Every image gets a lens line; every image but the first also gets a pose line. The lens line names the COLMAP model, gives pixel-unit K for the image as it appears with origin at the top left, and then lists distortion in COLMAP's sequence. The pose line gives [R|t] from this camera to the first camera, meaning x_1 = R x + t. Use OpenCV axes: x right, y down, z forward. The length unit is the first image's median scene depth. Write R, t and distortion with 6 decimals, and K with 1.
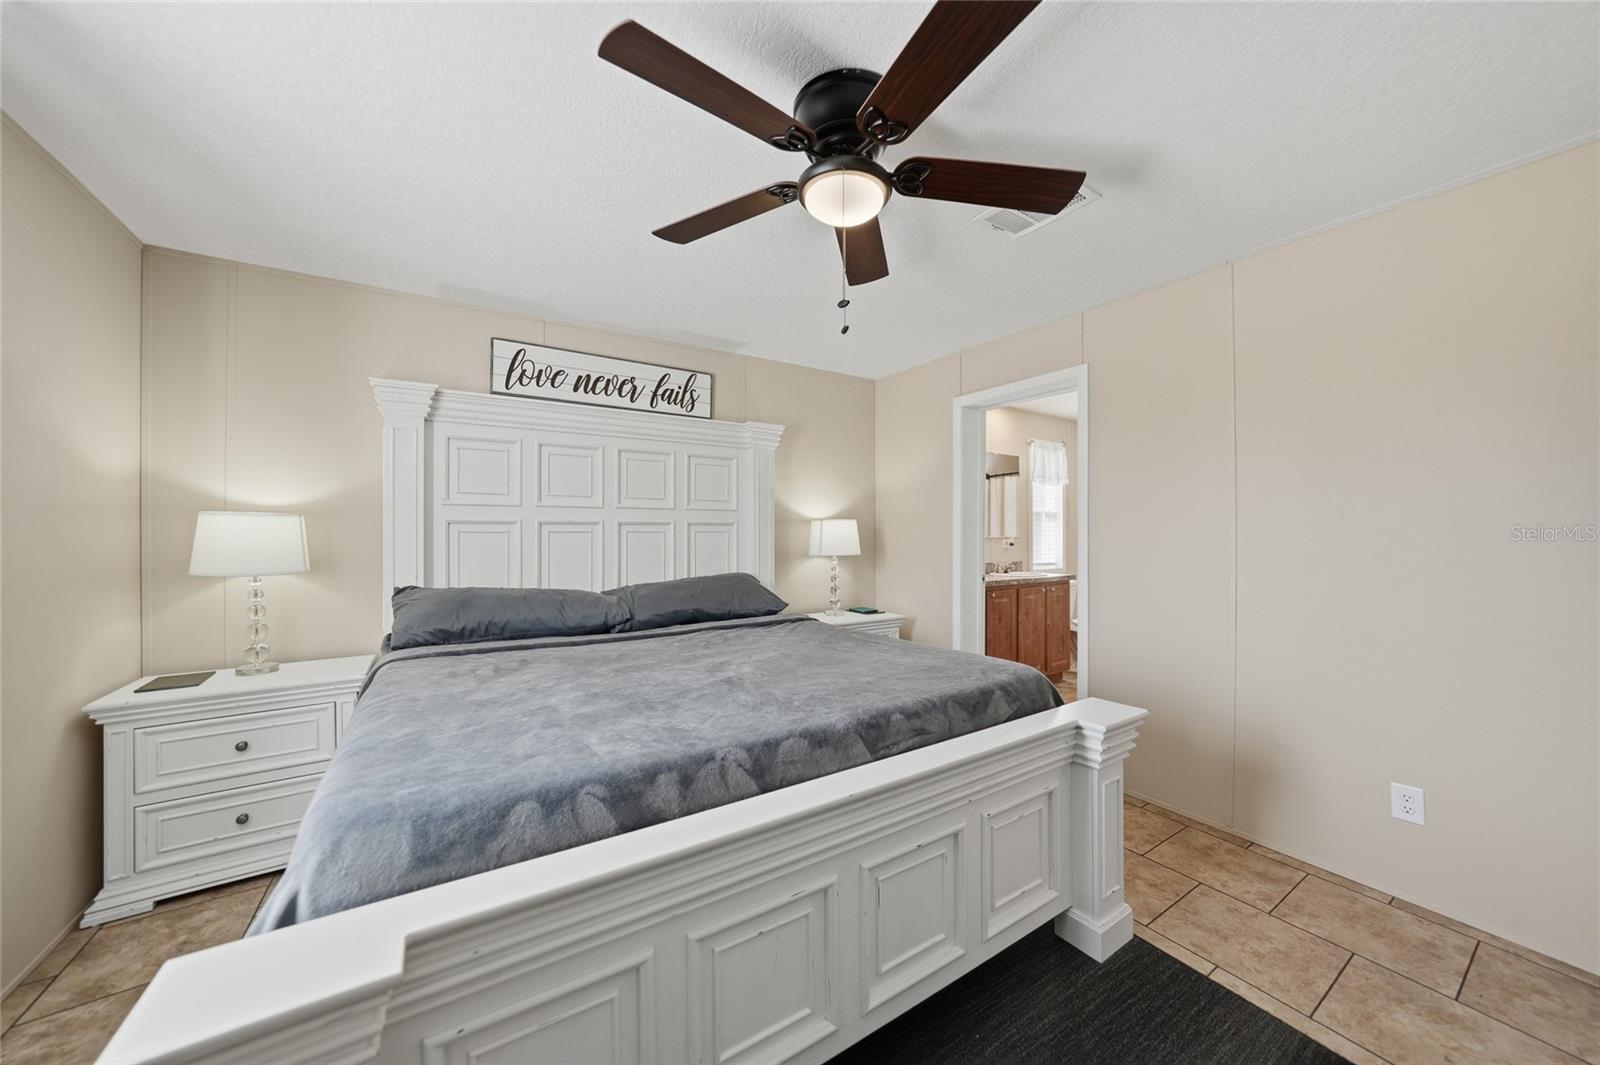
lens RADIAL K [[563.7, 0, 805.0], [0, 563.7, 529.3], [0, 0, 1]] dist [-0.024779, 0.005303]
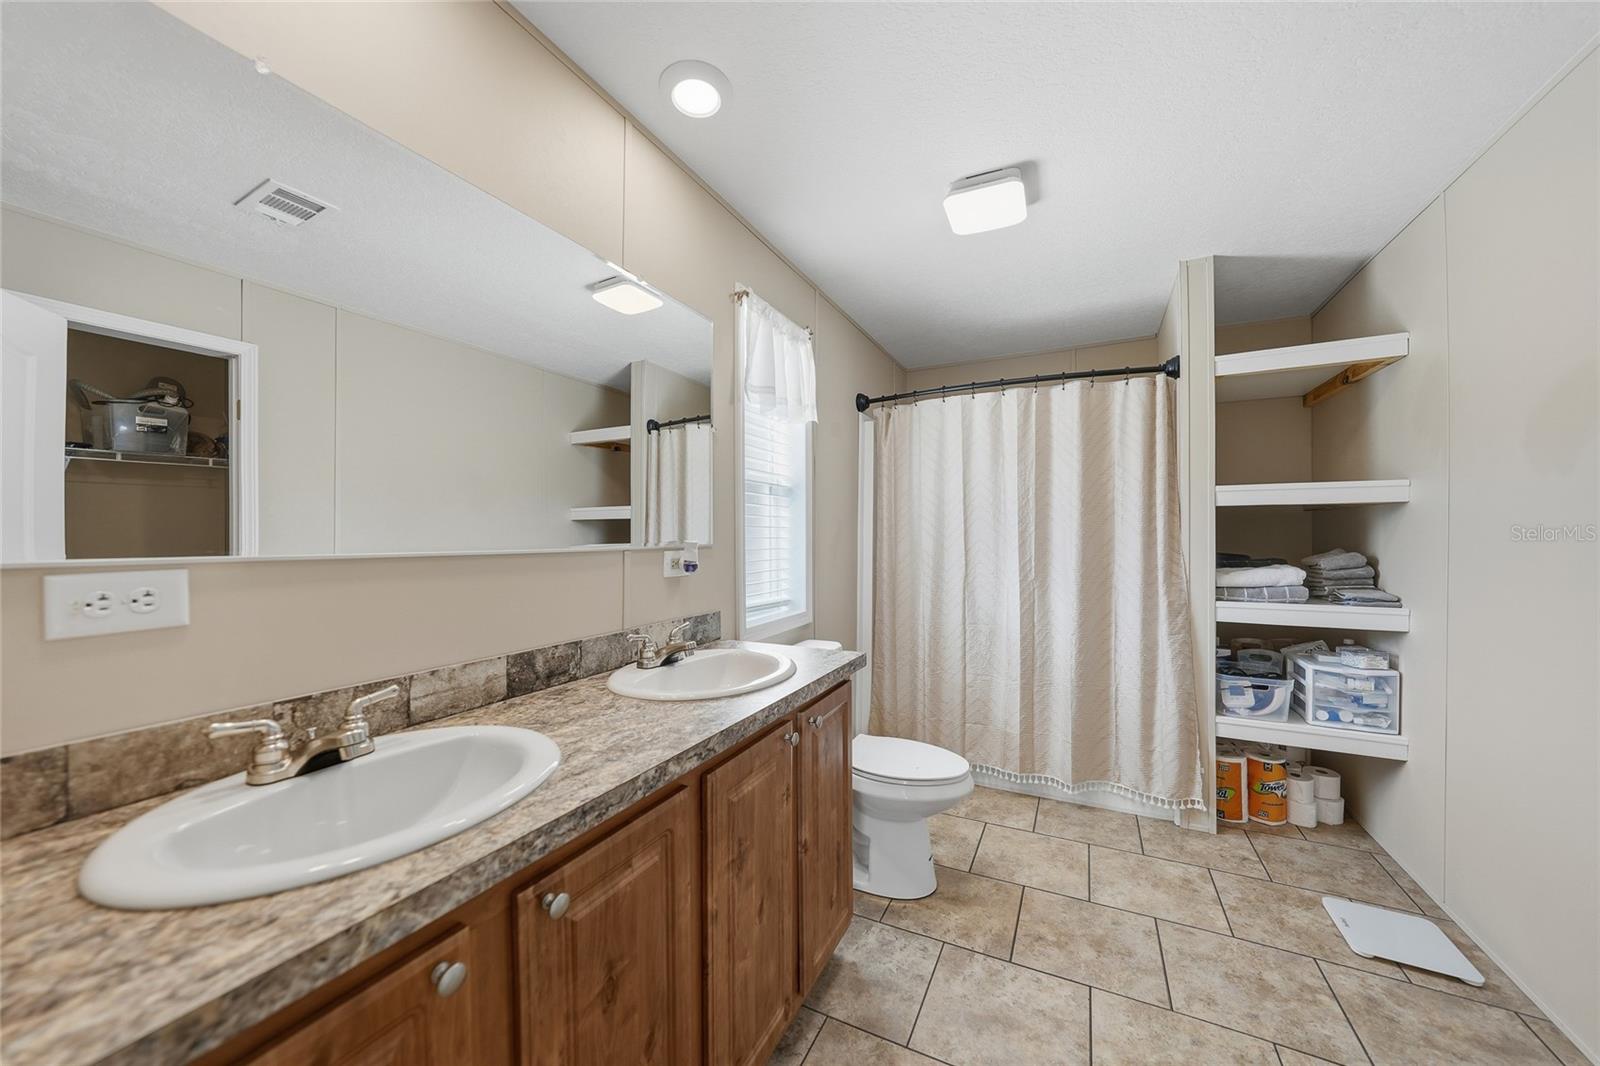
lens RADIAL K [[563.7, 0, 809.0], [0, 563.7, 532.7], [0, 0, 1]] dist [-0.024779, 0.005303]
pose [[0.861710, 0.000895, 0.507400, 0.247479], [-0.003369, 0.999986, 0.003957, 0.005201], [-0.507389, -0.005119, 0.861702, 0.644062]]
